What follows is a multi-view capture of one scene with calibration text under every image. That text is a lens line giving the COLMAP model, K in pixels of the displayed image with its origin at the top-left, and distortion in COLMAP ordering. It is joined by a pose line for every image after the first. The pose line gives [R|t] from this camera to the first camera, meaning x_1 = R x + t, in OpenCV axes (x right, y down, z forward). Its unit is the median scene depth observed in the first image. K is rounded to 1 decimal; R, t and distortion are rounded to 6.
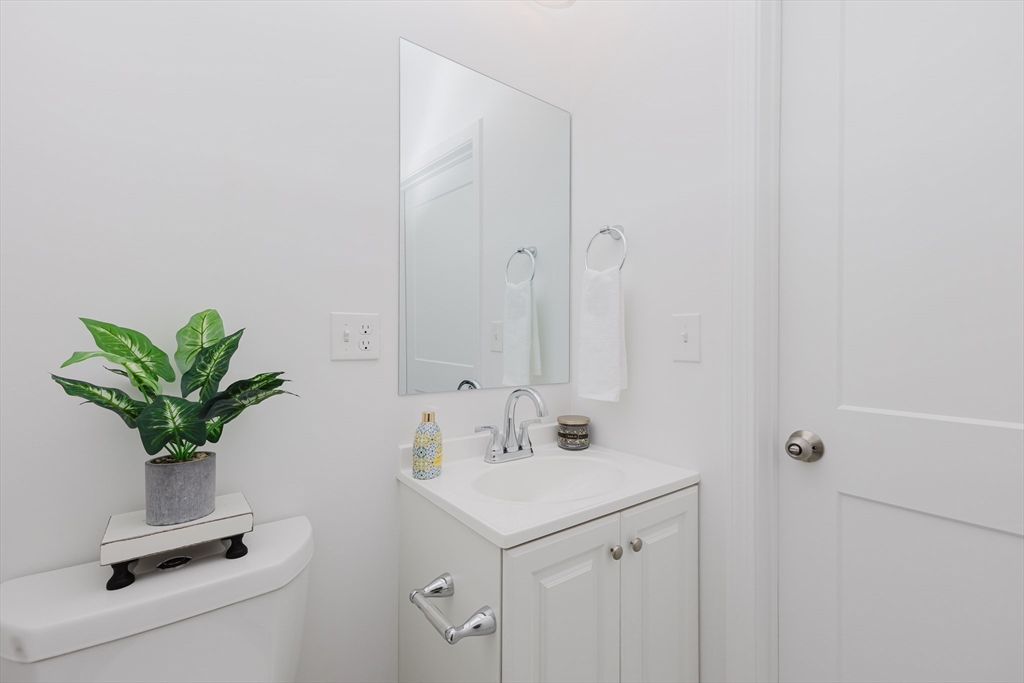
lens RADIAL K [[427.0, 0, 512.0], [0, 427.0, 341.5], [0, 0, 1]] dist [0.001189, -0.000023]
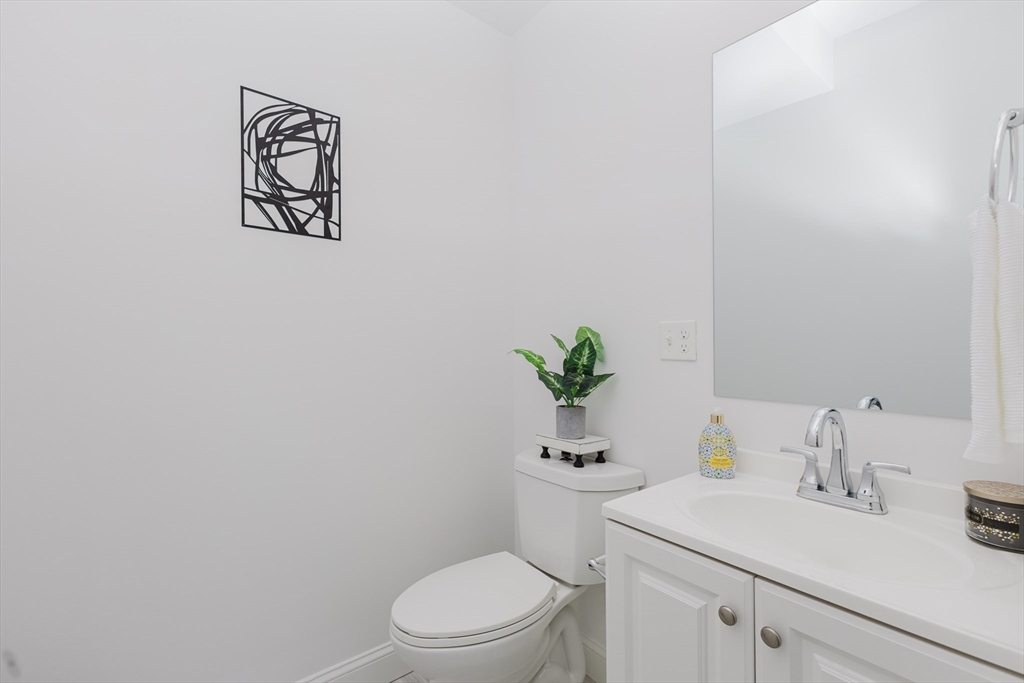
lens RADIAL K [[427.0, 0, 512.0], [0, 427.0, 341.5], [0, 0, 1]] dist [0.001189, -0.000023]
pose [[0.074781, -0.006910, -0.997176, 0.805114], [-0.001936, 0.999973, -0.007075, -0.000009], [0.997198, 0.002460, 0.074766, 0.441449]]
